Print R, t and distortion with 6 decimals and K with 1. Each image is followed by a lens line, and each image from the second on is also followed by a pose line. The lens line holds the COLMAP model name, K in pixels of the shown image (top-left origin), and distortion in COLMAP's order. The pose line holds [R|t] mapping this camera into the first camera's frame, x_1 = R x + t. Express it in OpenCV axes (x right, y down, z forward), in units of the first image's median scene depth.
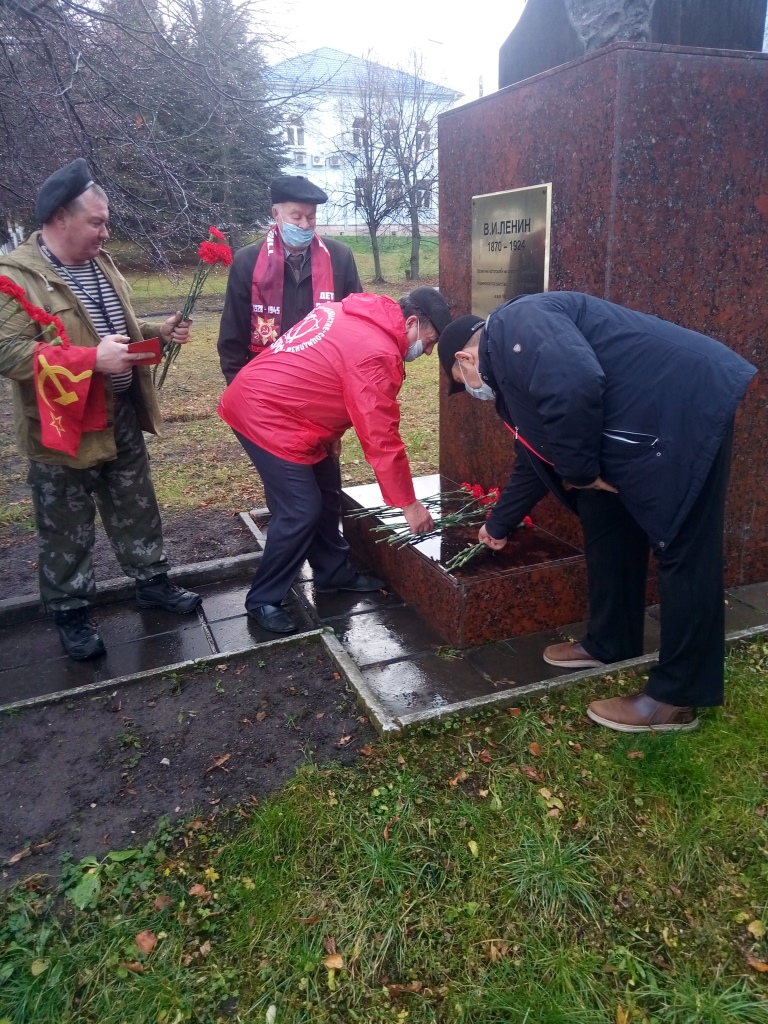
lens RADIAL K [[758.9, 0, 384.0], [0, 758.9, 512.0], [0, 0, 1]] dist [0.029948, -0.016859]
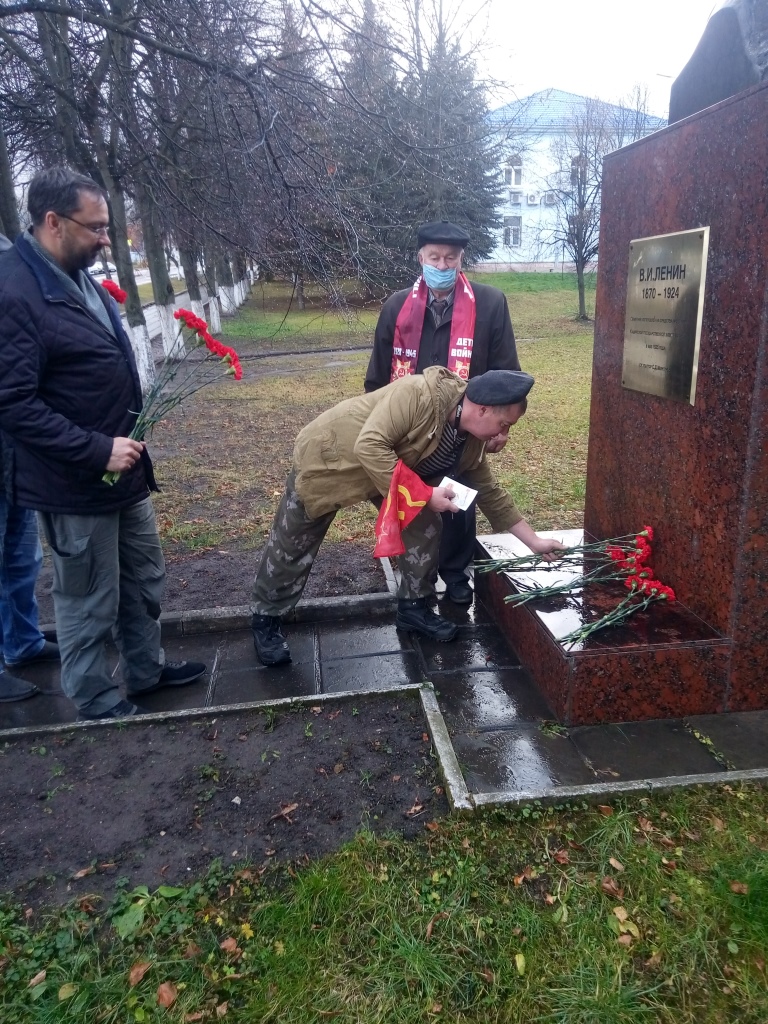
lens RADIAL K [[758.9, 0, 384.0], [0, 758.9, 512.0], [0, 0, 1]] dist [0.029948, -0.016859]
pose [[0.966917, 0.077251, -0.243114, 0.109927], [-0.087741, 0.995610, -0.032604, -0.033898], [0.239528, 0.052857, 0.969450, 0.049057]]
